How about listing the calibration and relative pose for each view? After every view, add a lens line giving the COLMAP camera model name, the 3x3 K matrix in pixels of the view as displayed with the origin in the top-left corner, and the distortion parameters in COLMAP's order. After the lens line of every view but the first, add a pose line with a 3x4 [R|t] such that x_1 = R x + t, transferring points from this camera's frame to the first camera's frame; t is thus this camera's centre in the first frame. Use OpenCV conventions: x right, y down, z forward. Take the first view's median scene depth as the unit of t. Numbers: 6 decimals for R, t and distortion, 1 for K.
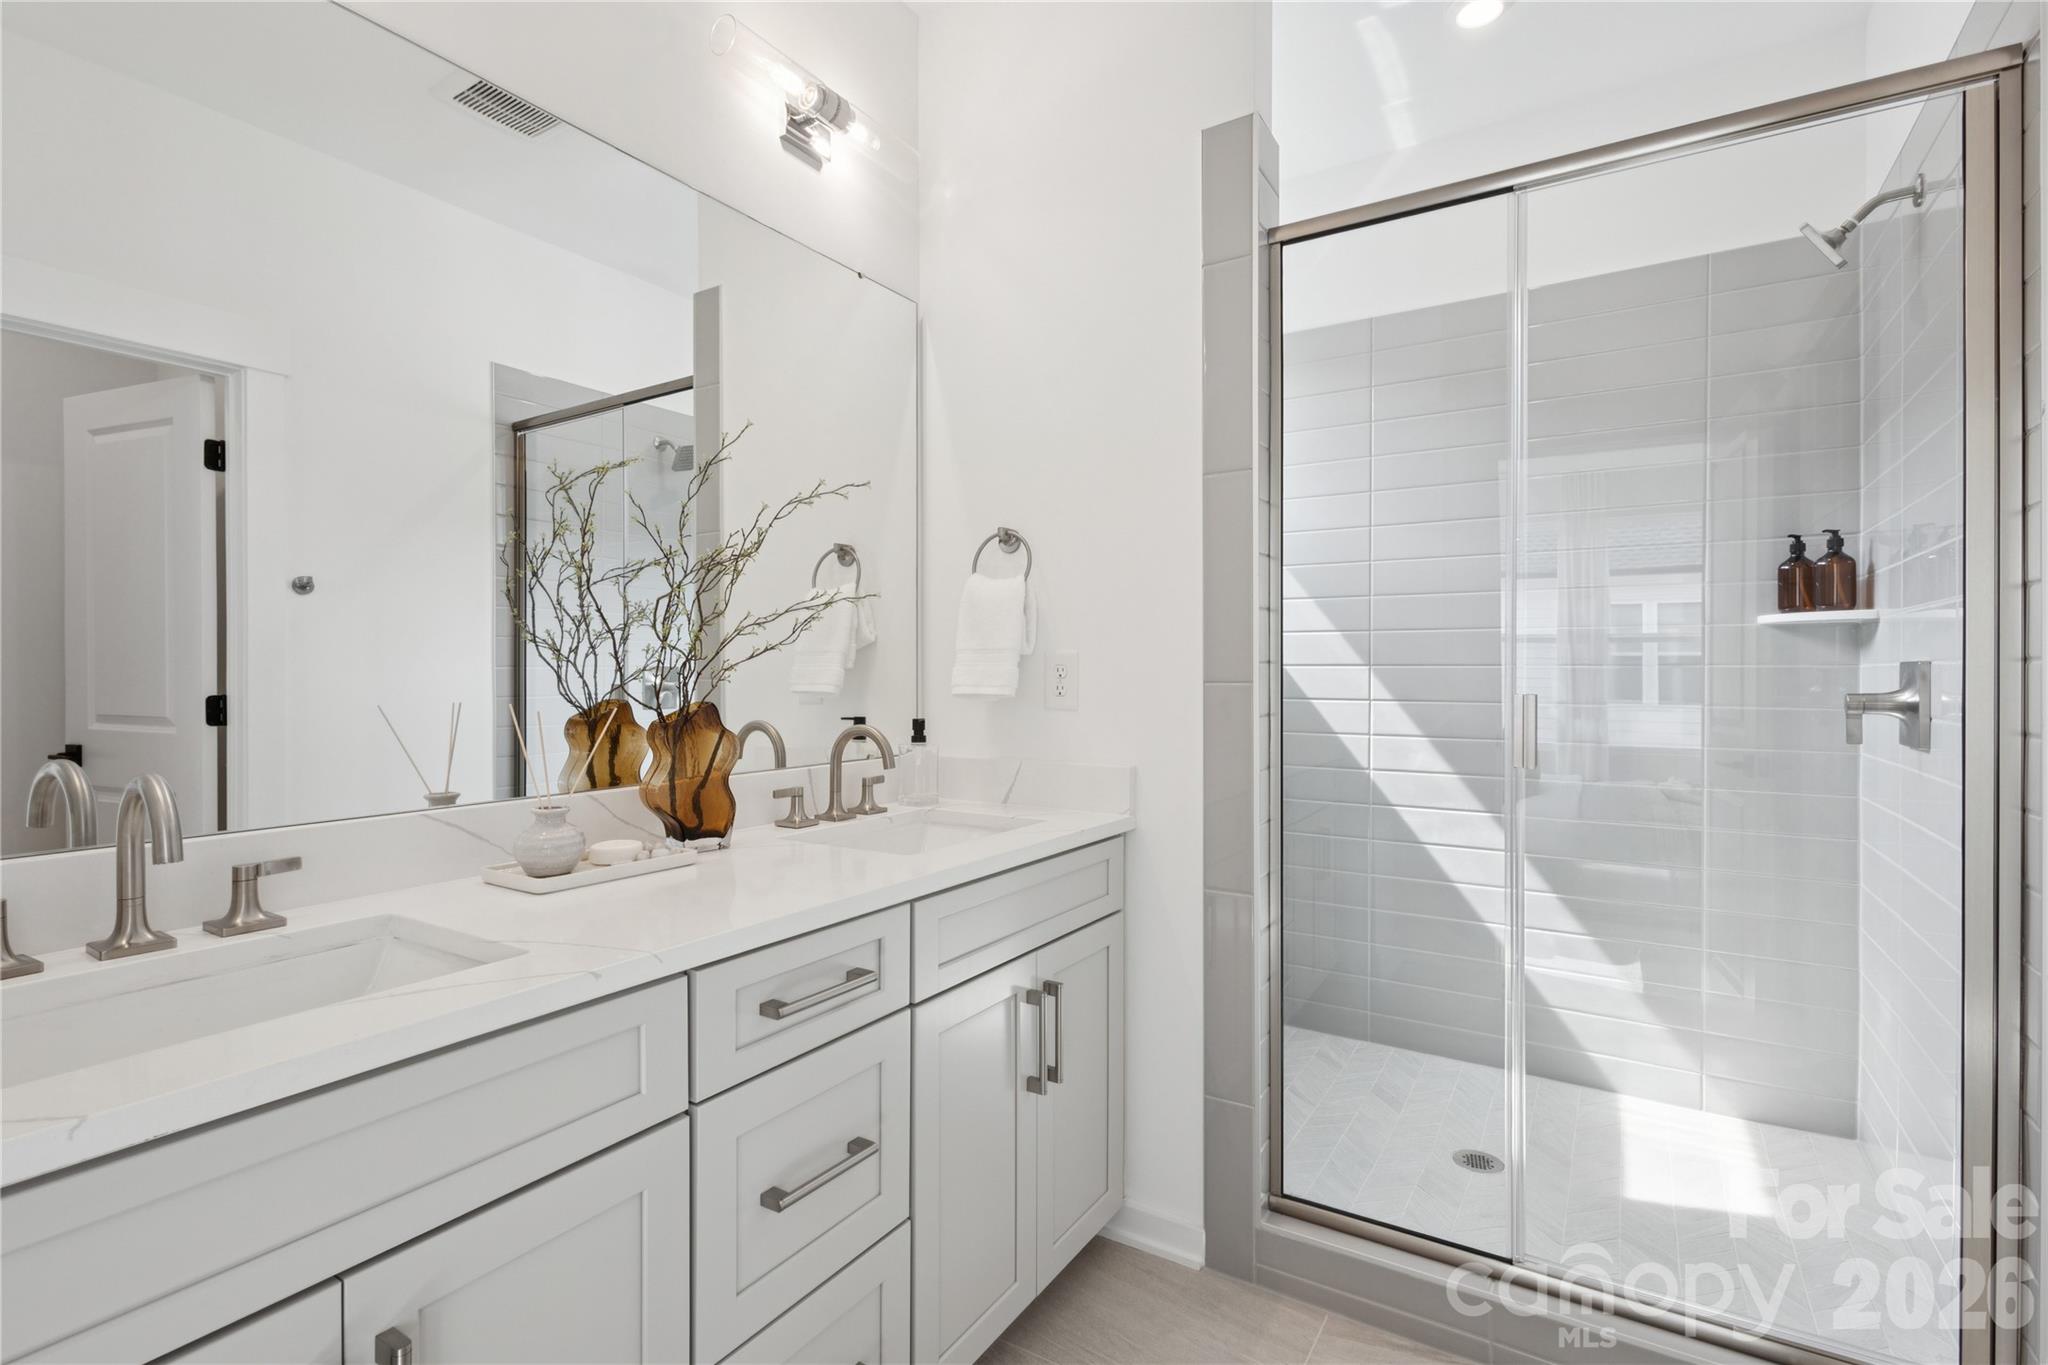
lens RADIAL K [[978.6, 0, 1022.6], [0, 978.6, 681.5], [0, 0, 1]] dist [0.002831, 0.000272]
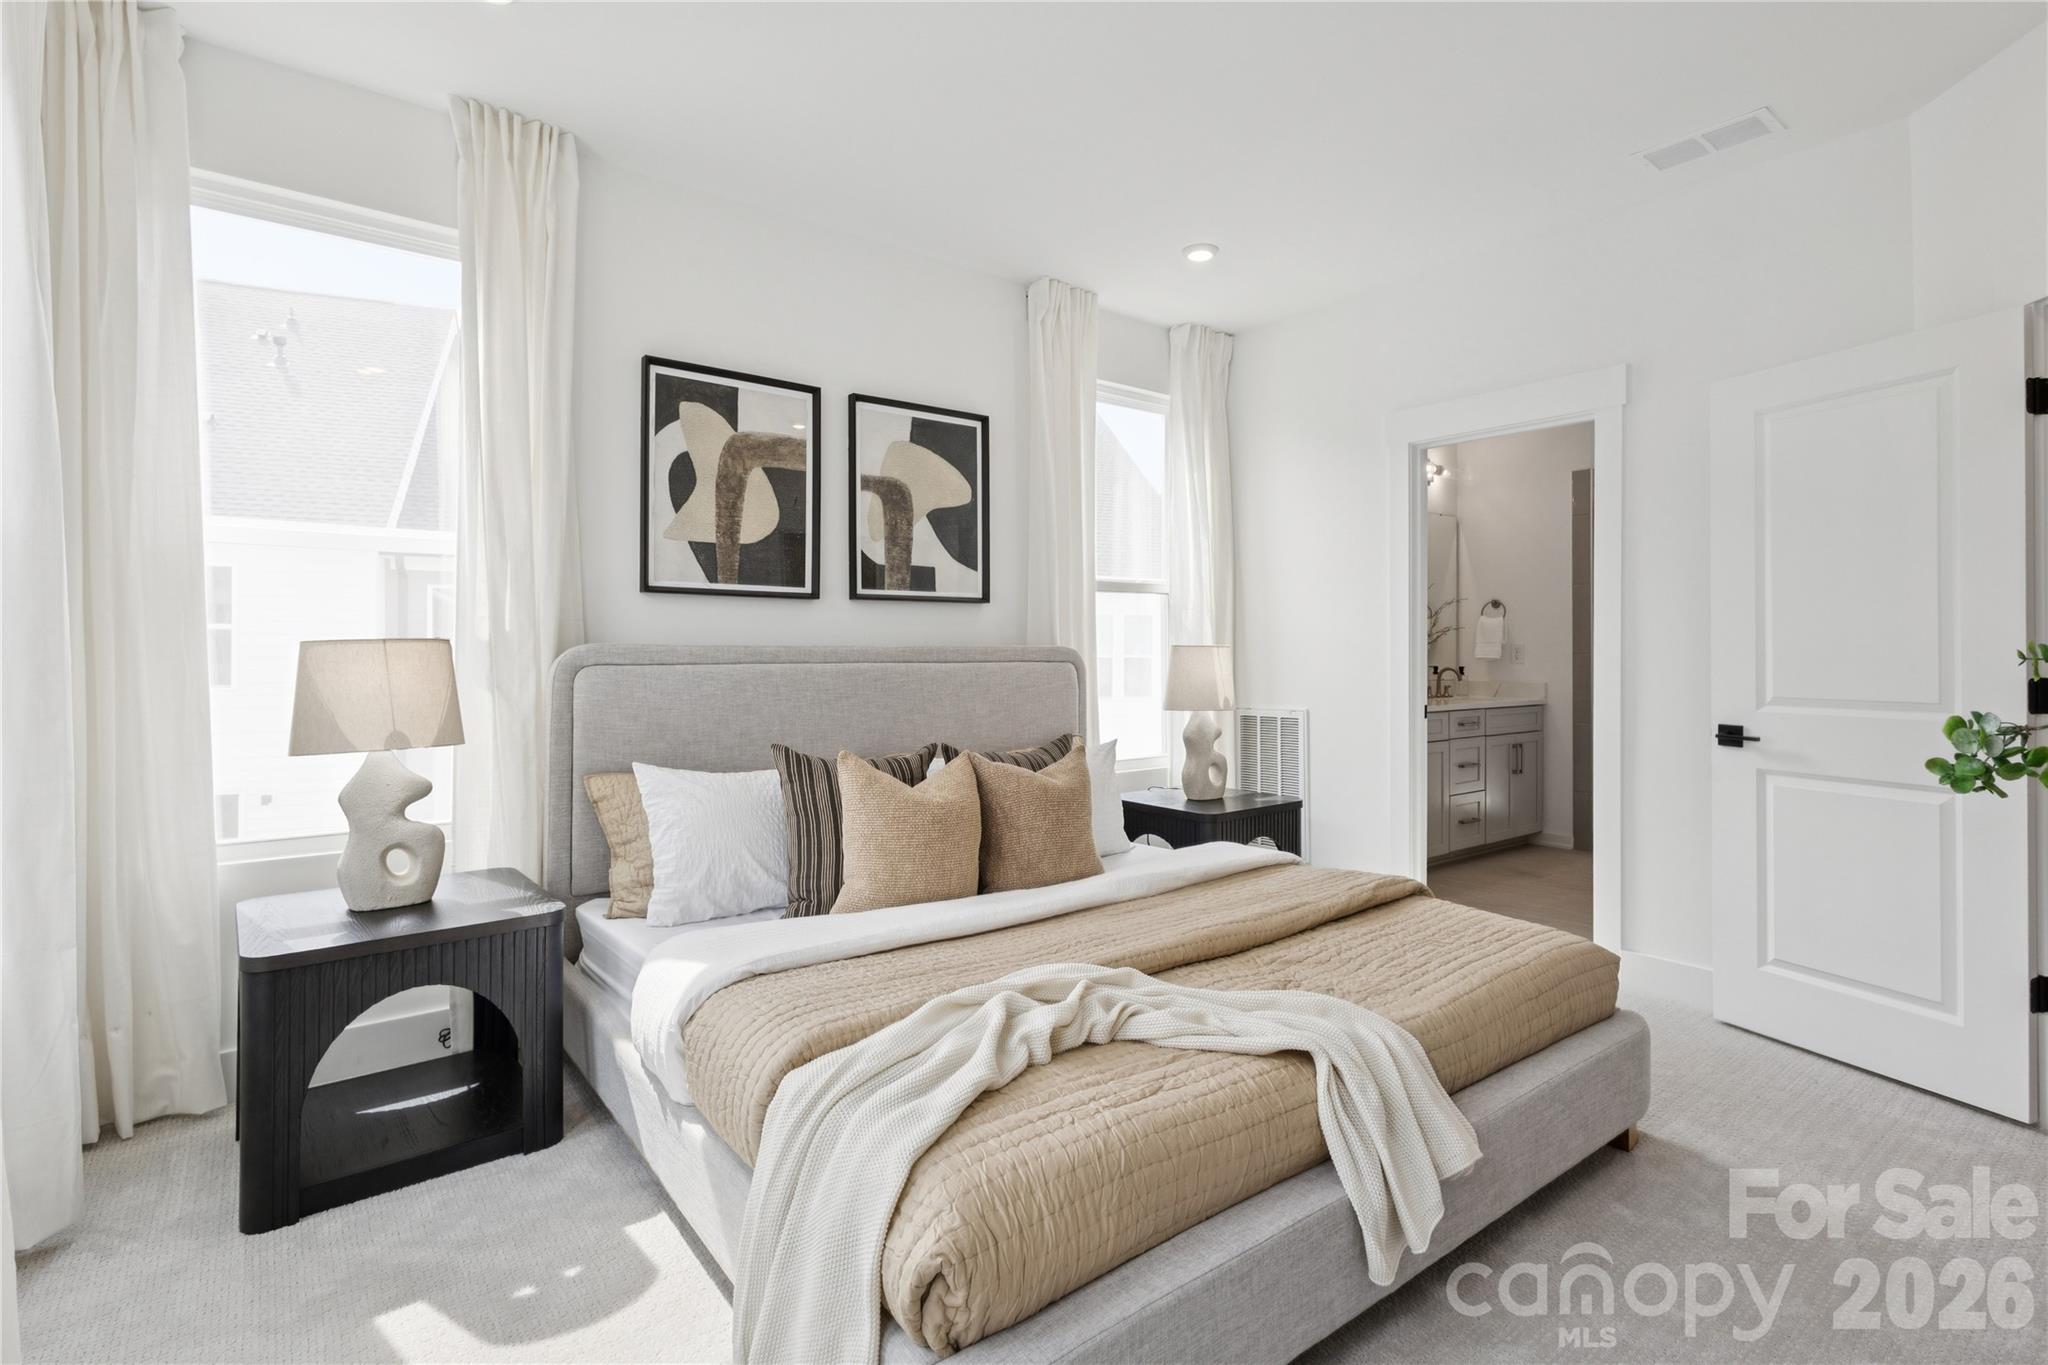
lens RADIAL K [[978.6, 0, 1025.3], [0, 978.6, 673.3], [0, 0, 1]] dist [0.002831, 0.000272]
pose [[0.940189, -0.000774, -0.340652, -0.344232], [0.003098, 0.999976, 0.006277, 0.036034], [0.340639, -0.006957, 0.940168, -2.227375]]
